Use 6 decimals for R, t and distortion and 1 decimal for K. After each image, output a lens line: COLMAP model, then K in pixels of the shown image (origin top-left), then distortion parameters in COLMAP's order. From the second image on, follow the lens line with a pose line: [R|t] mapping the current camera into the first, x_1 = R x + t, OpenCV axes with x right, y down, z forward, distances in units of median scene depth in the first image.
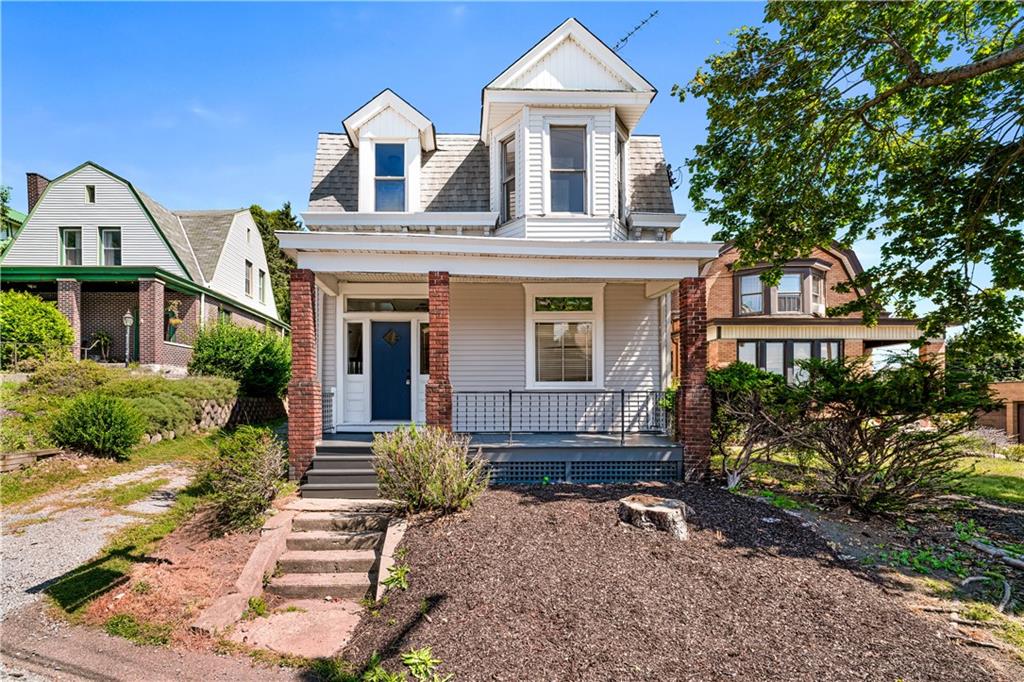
lens RADIAL K [[502.7, 0, 509.5], [0, 502.7, 401.9], [0, 0, 1]] dist [-0.000586, 0.000074]
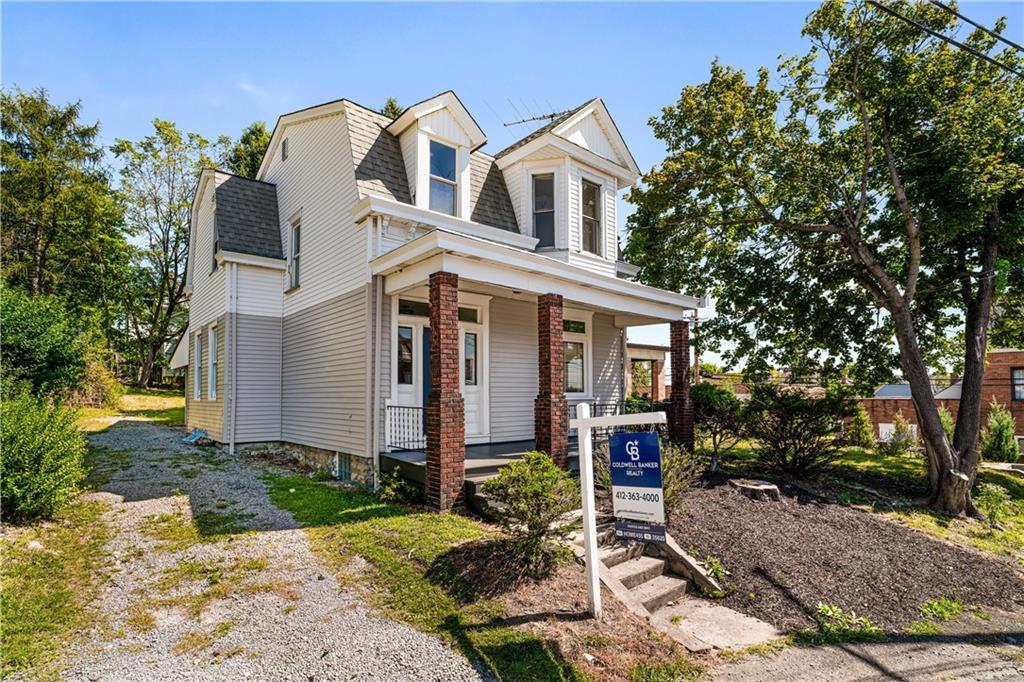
lens RADIAL K [[495.2, 0, 510.0], [0, 495.2, 378.3], [0, 0, 1]] dist [-0.027145, -0.000274]
pose [[0.774973, 0.019086, 0.631705, -0.722524], [0.003345, 0.999406, -0.034299, -0.035711], [-0.631985, 0.028694, 0.774449, 0.206312]]
